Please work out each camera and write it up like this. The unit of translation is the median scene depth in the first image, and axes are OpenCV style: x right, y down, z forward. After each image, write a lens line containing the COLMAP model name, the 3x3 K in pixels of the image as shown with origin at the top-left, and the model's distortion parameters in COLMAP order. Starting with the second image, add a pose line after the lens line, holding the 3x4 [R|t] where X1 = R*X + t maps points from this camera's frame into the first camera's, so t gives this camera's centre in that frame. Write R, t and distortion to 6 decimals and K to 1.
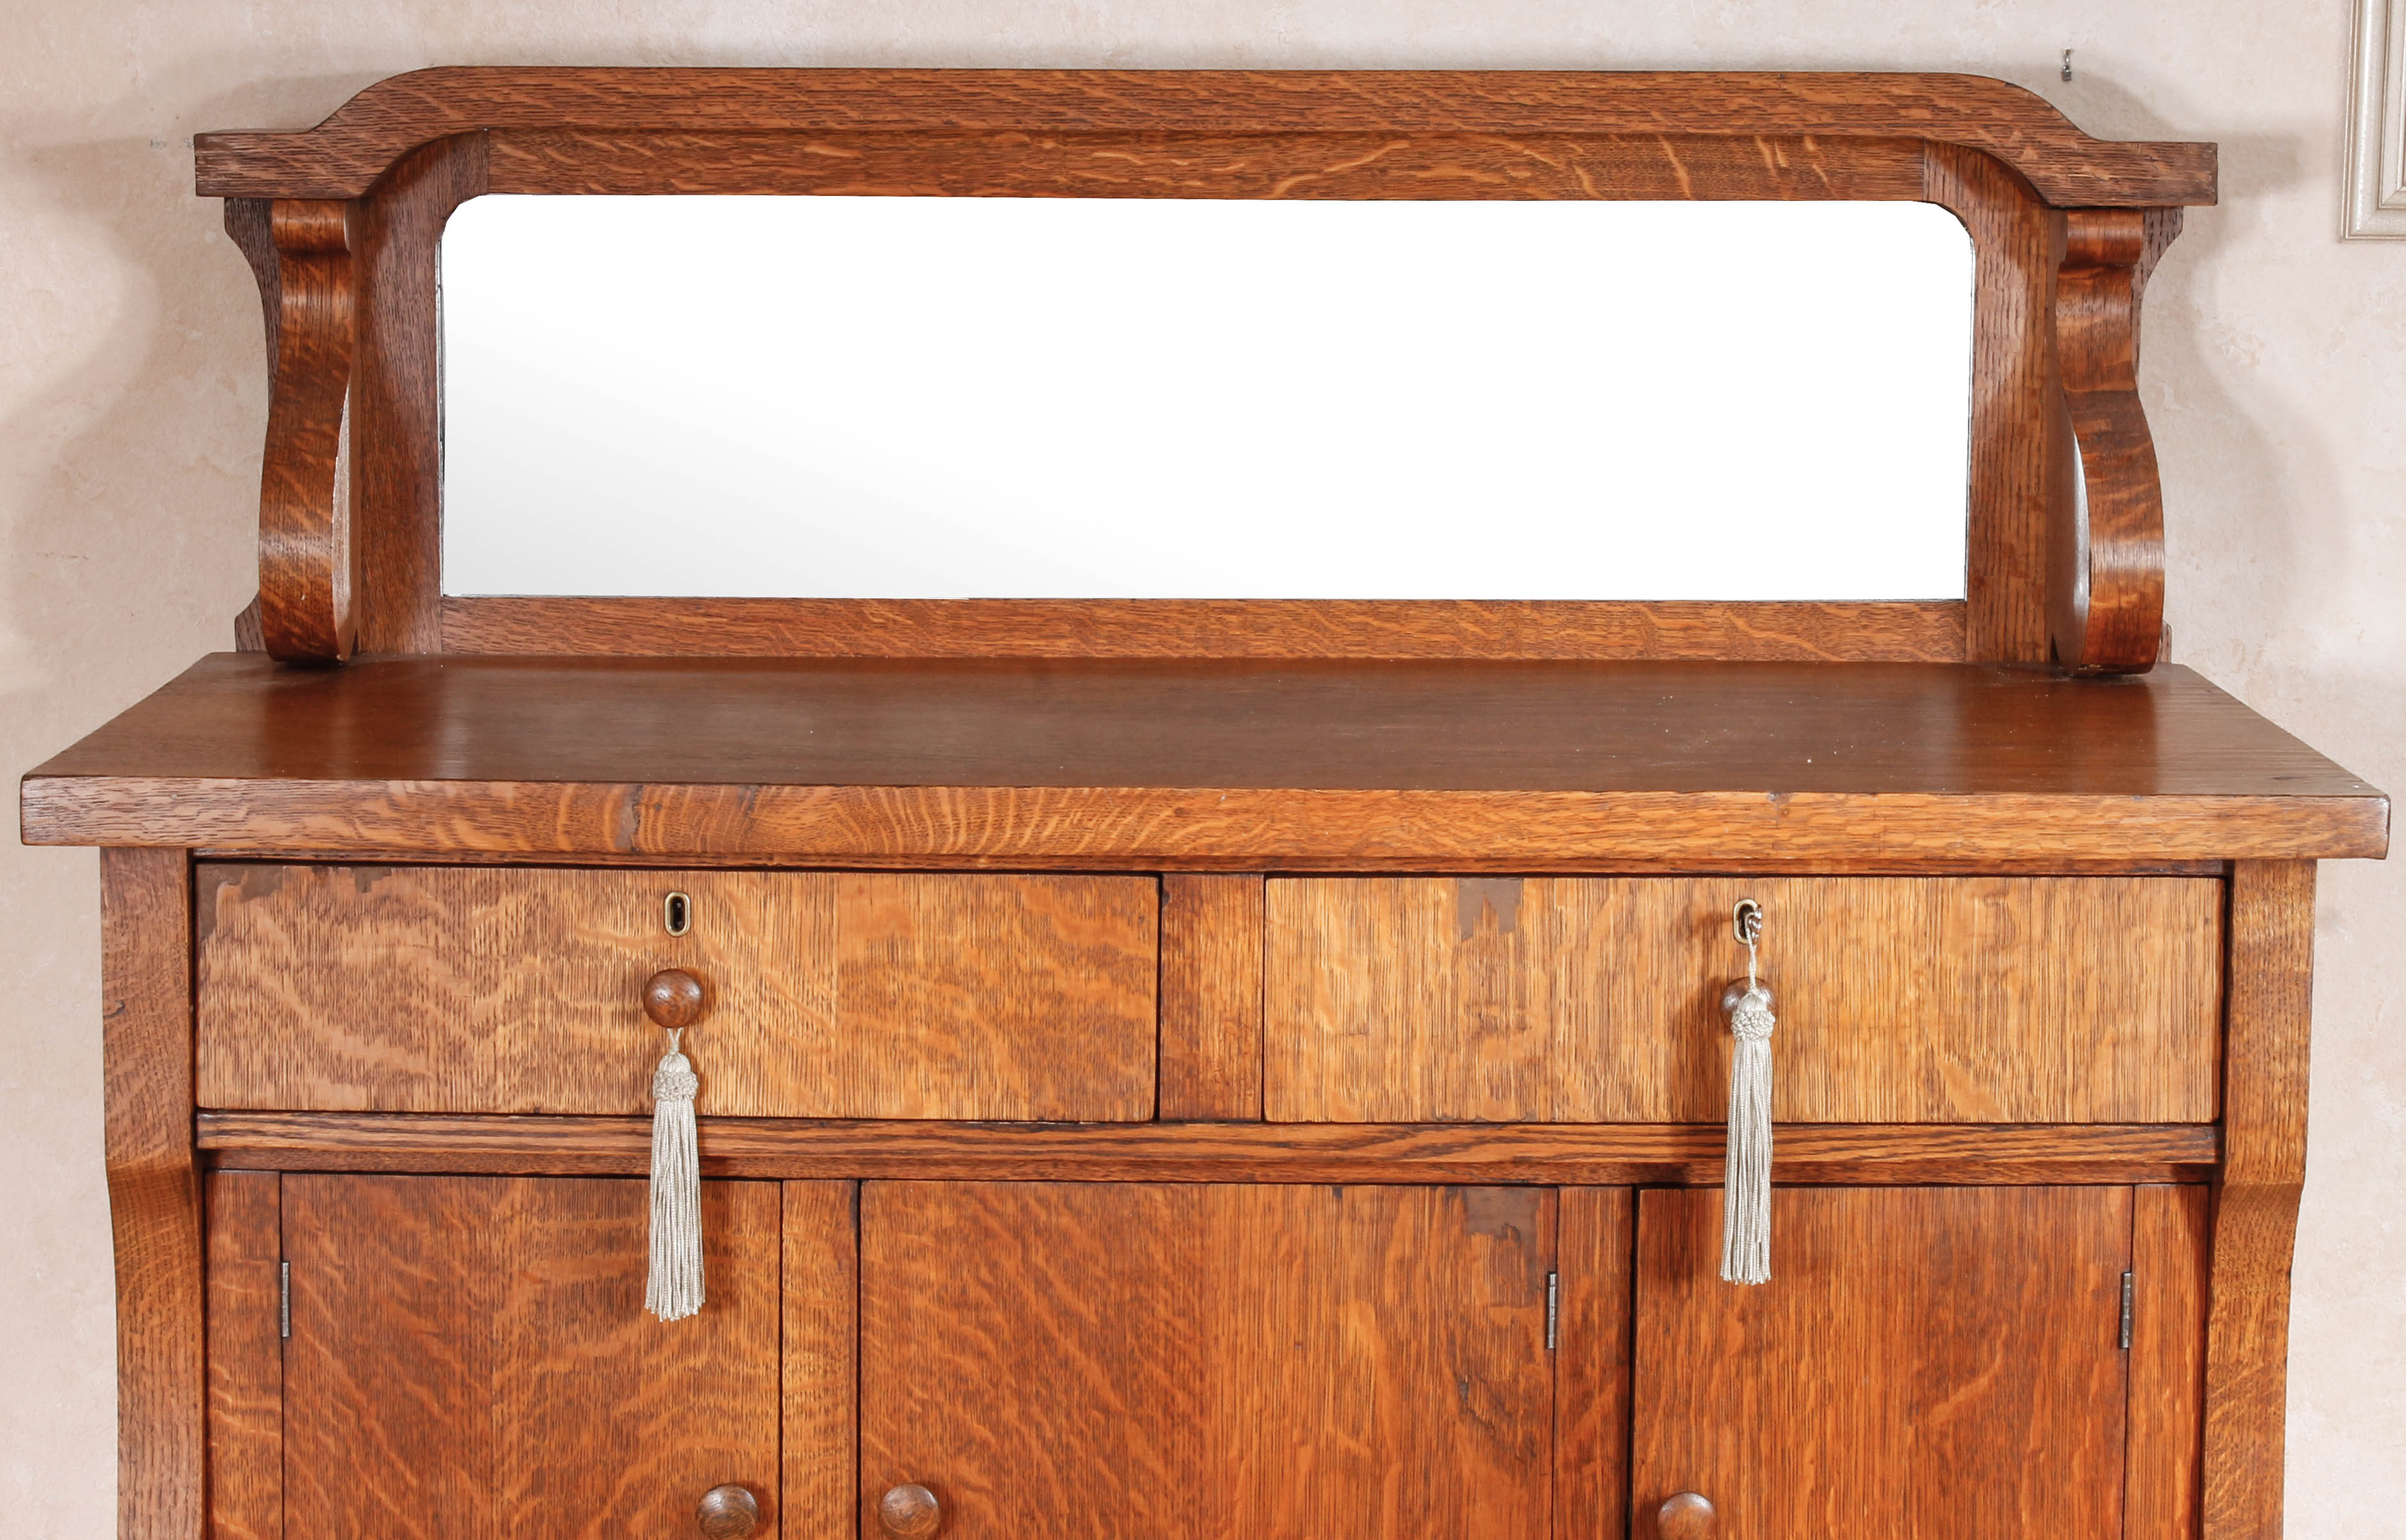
lens RADIAL K [[5349.4, 0, 1162.8], [0, 5349.4, 699.4], [0, 0, 1]] dist [0.016423, 0.000000]
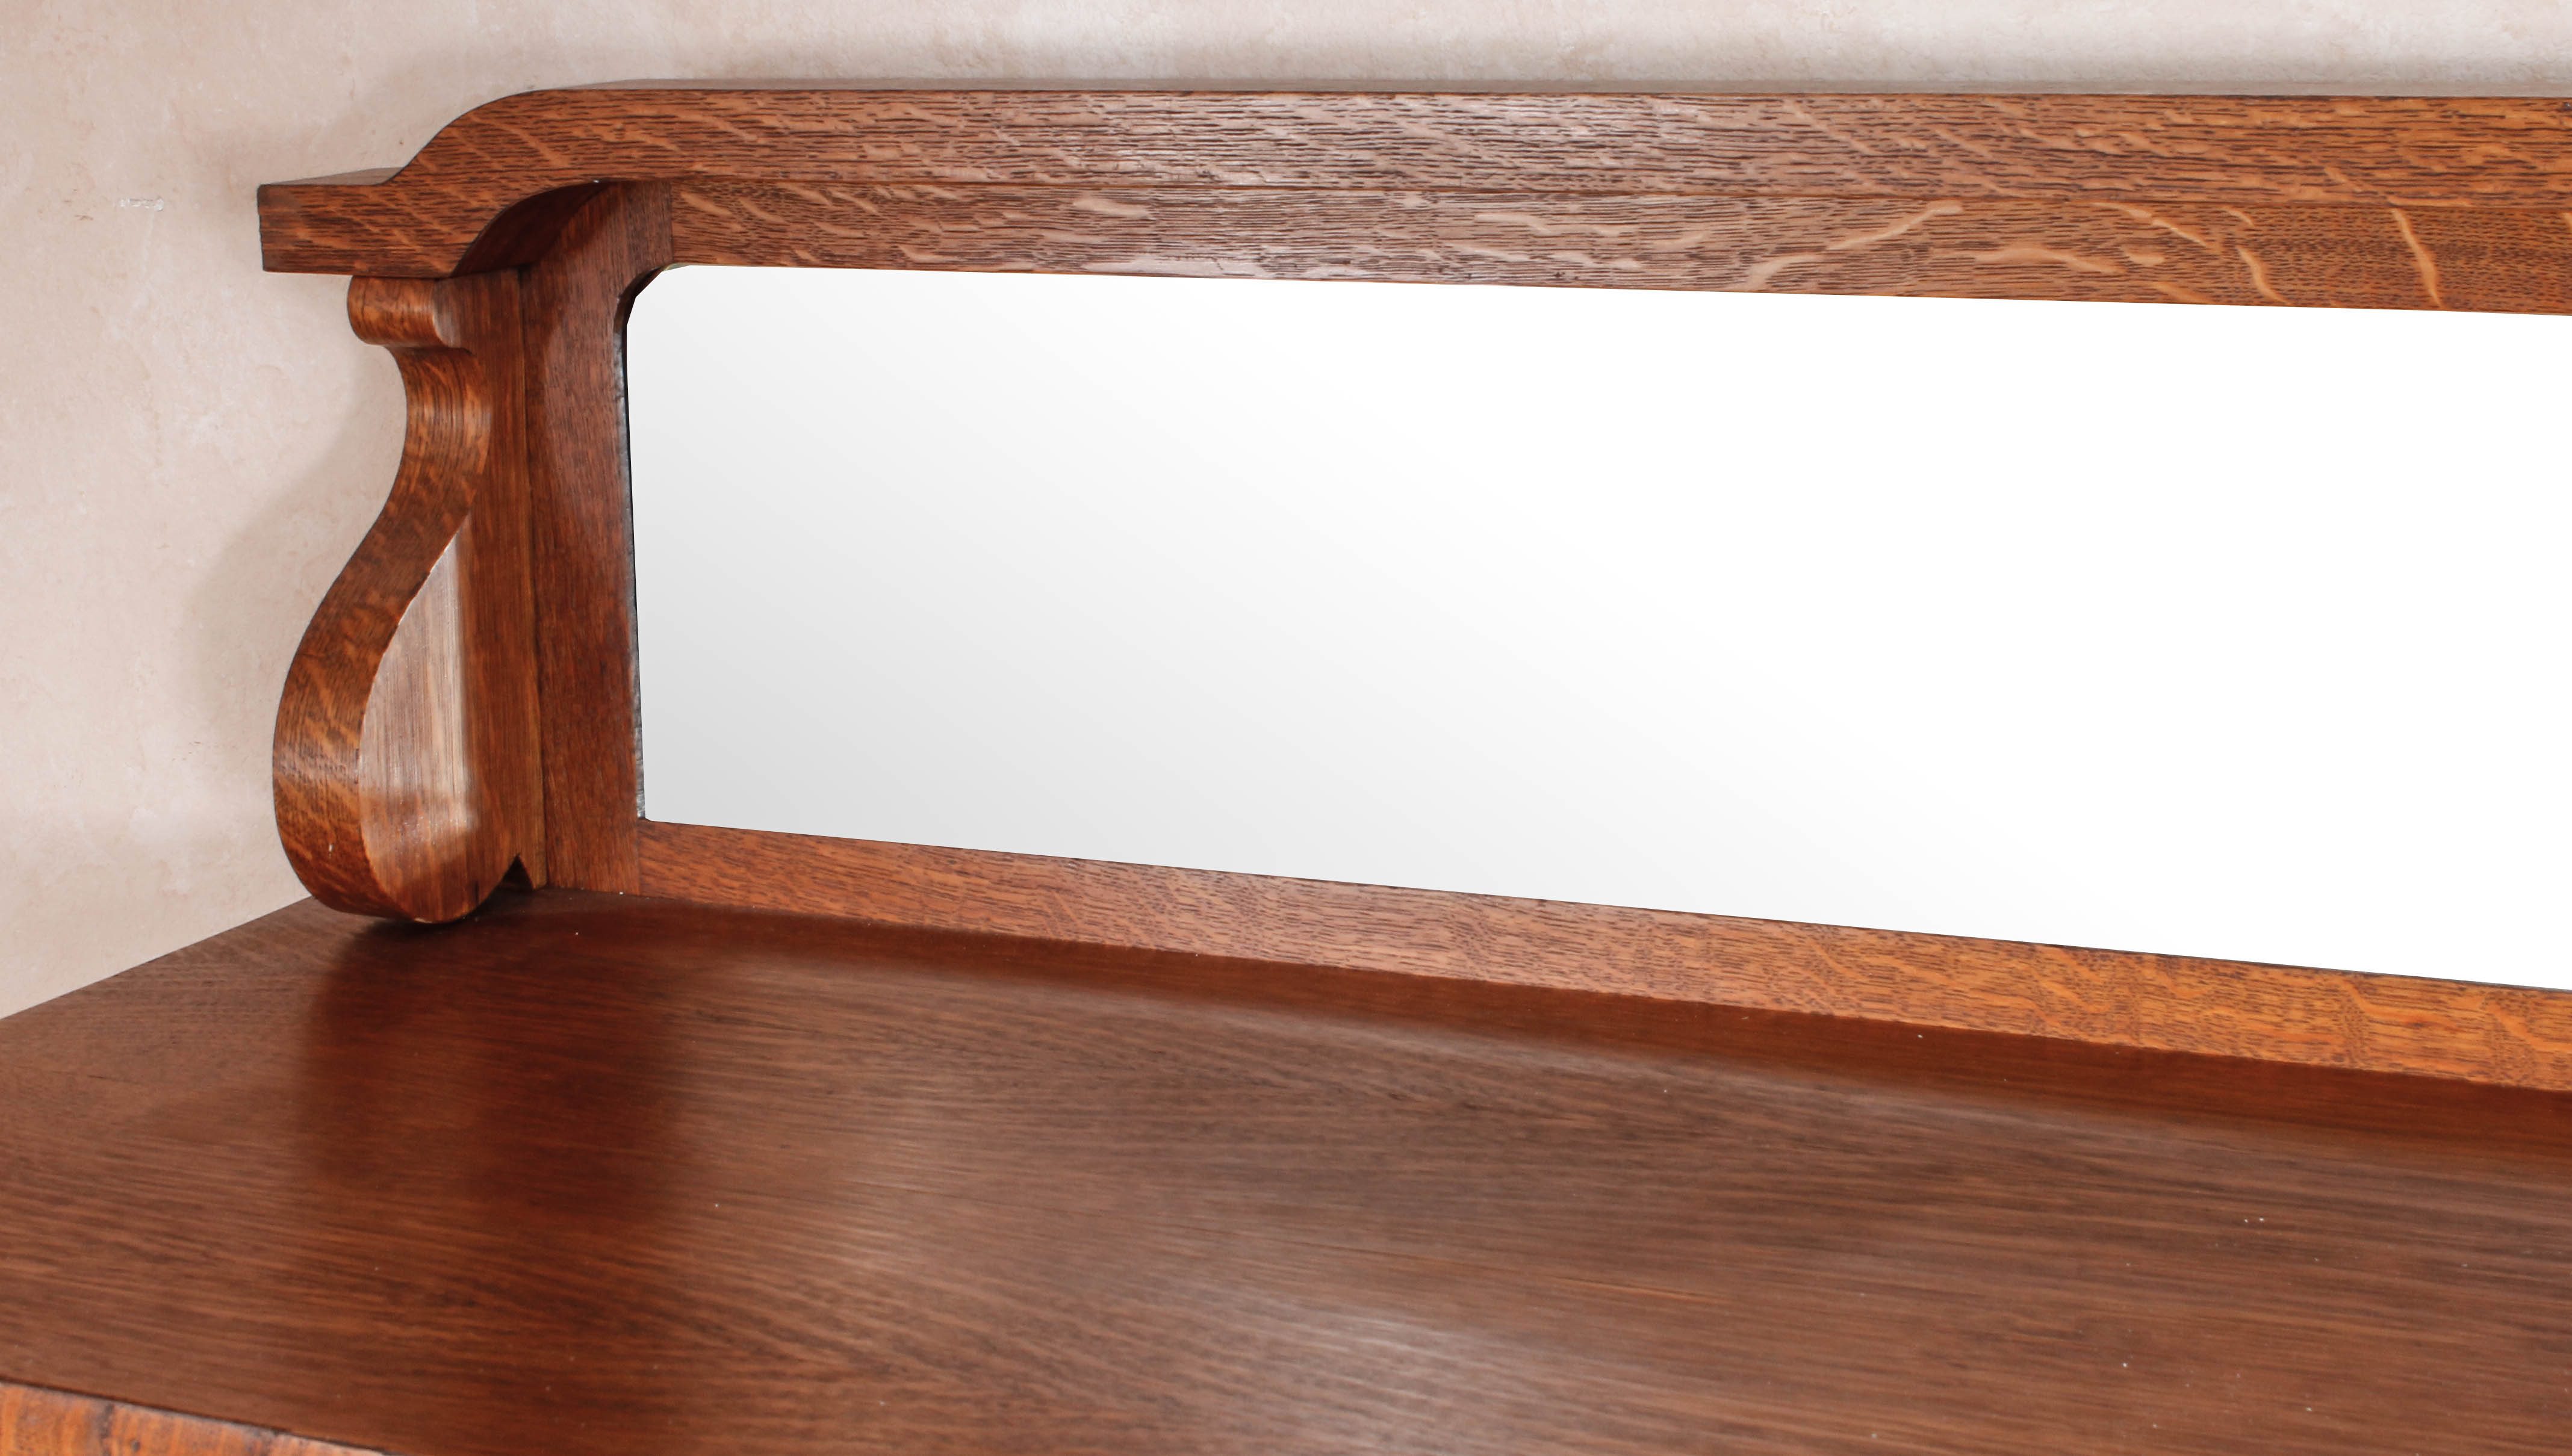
lens RADIAL K [[3917.7, 0, 1274.0], [0, 3917.7, 632.6], [0, 0, 1]] dist [-0.037420, 0.000000]
pose [[0.912305, 0.054752, -0.405835, 0.181390], [-0.025618, 0.996711, 0.076879, -0.101136], [0.408710, -0.059741, 0.910707, 0.647704]]
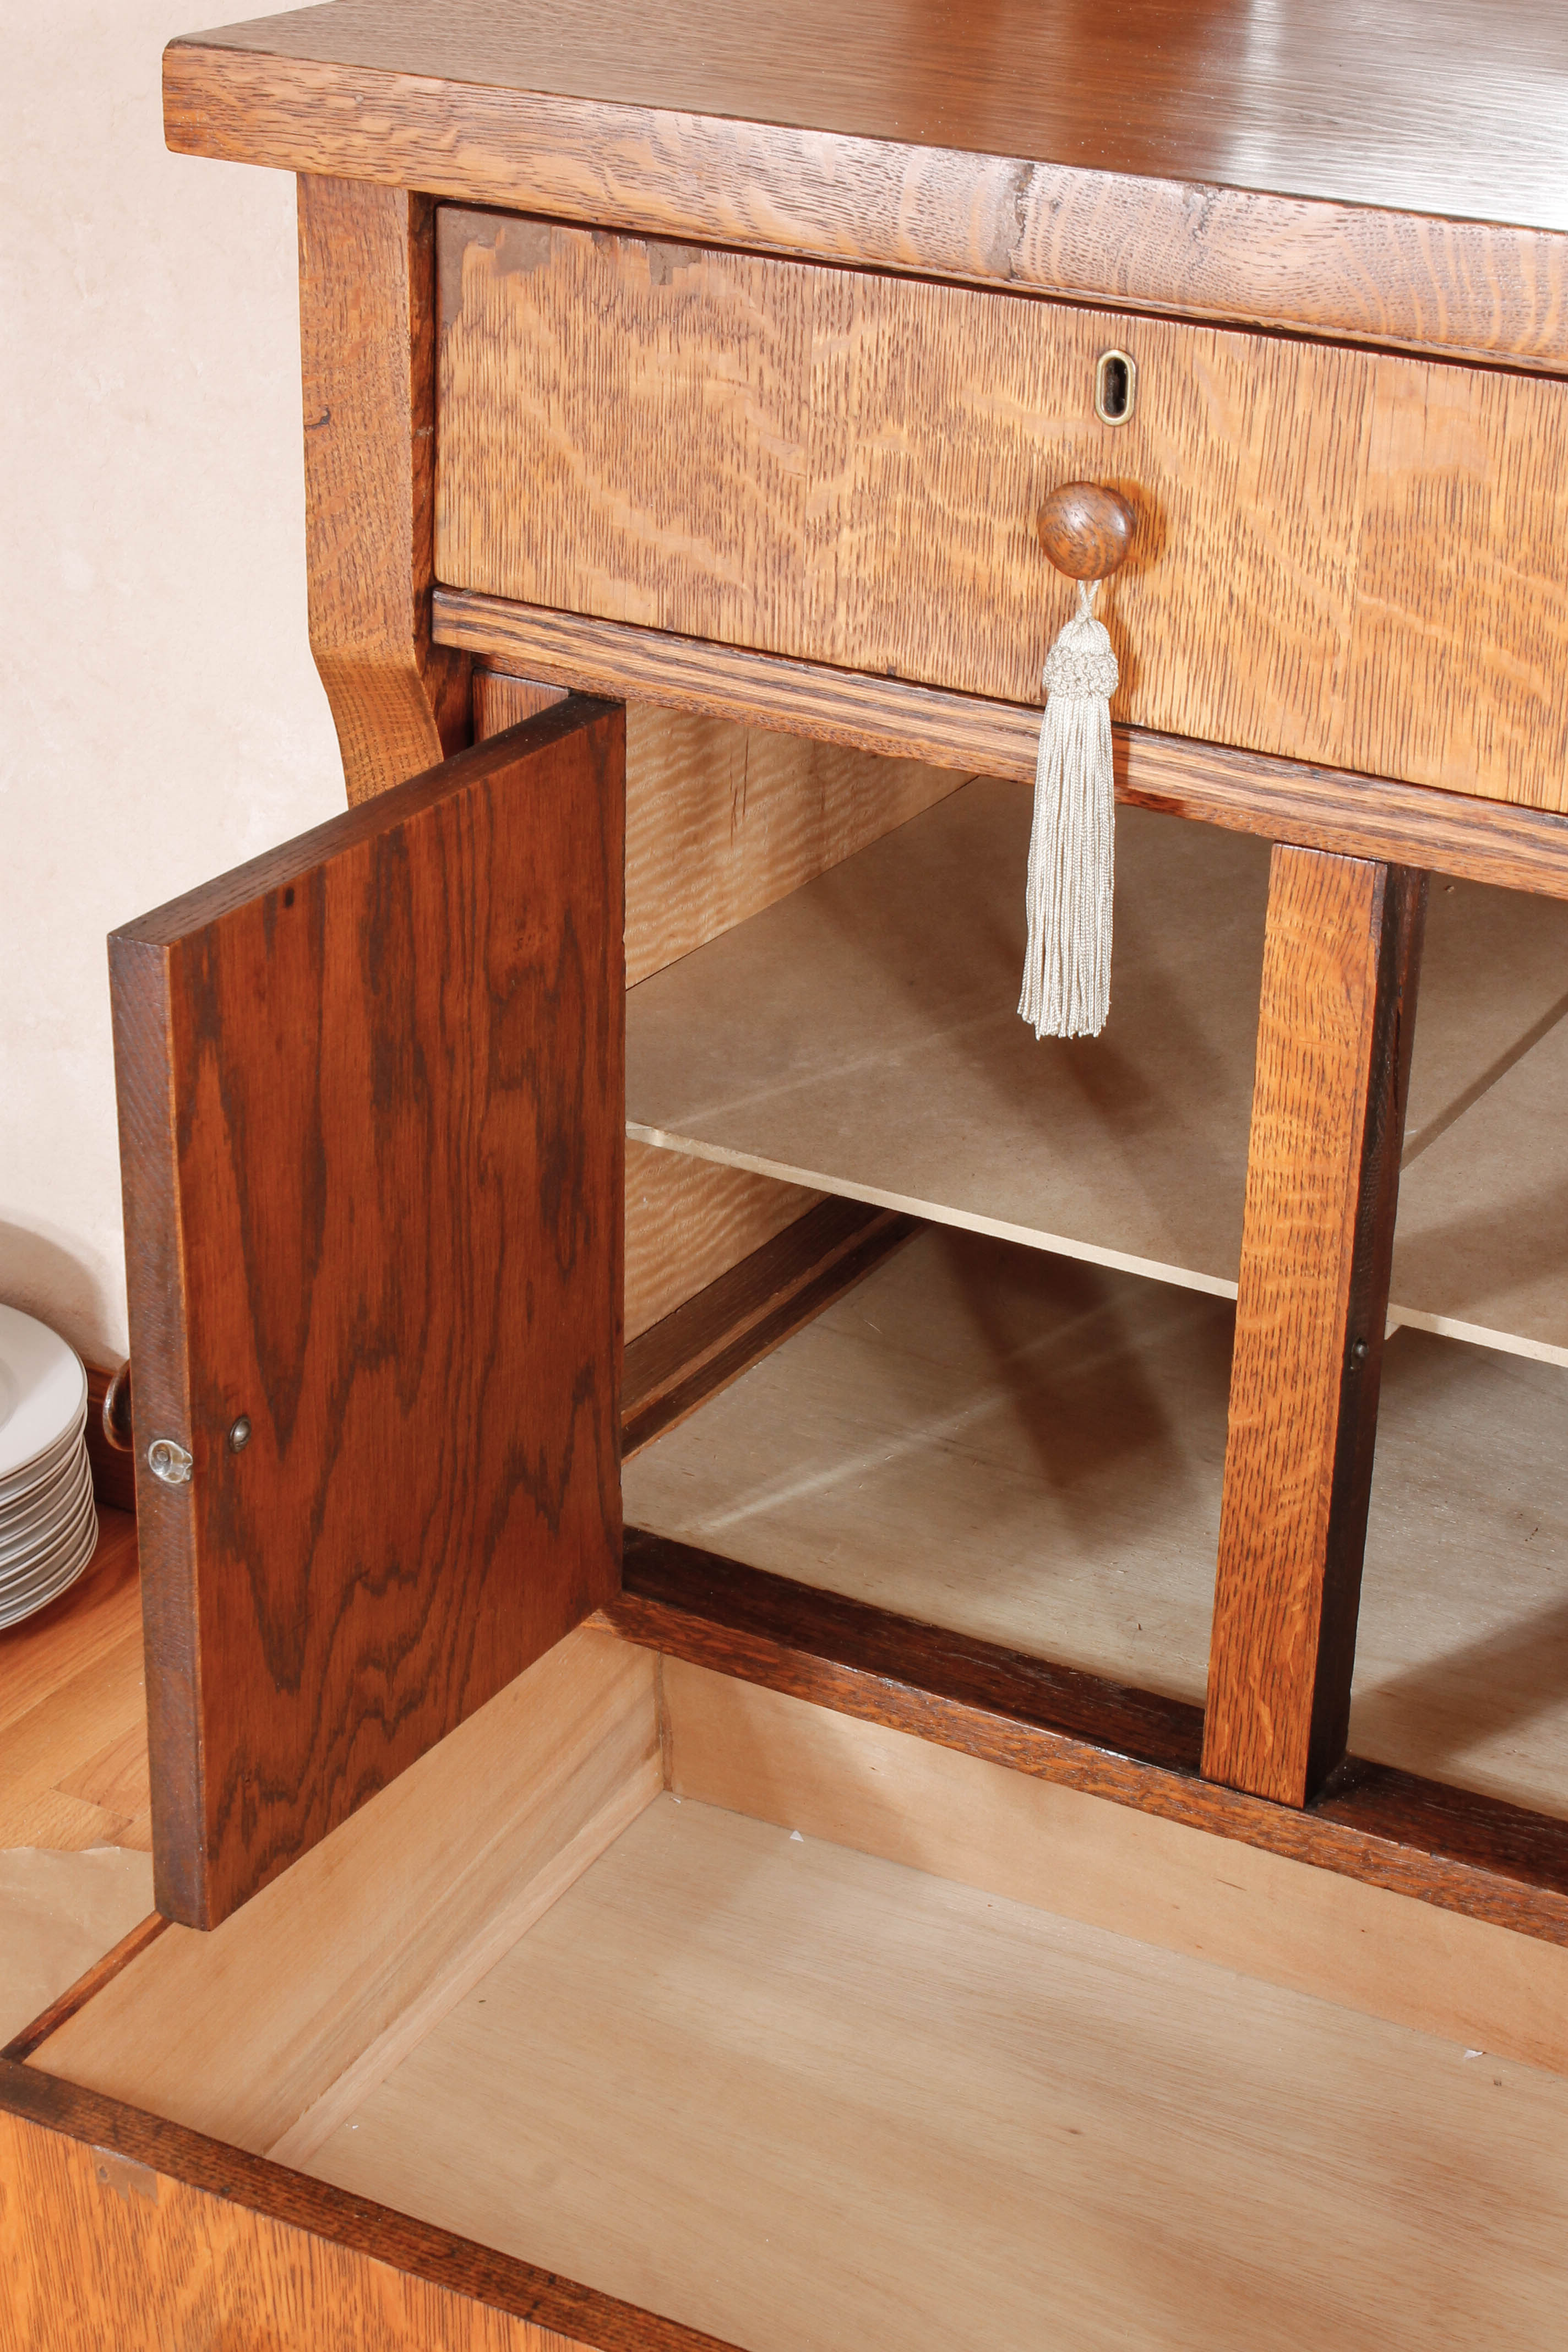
lens RADIAL K [[4331.6, 0, 738.6], [0, 4331.6, 1169.4], [0, 0, 1]] dist [0.006637, 0.000000]
pose [[0.867276, 0.217295, -0.447901, 0.104696], [-0.072088, 0.945044, 0.318895, -0.027468], [0.492581, -0.244282, 0.835279, 0.549894]]
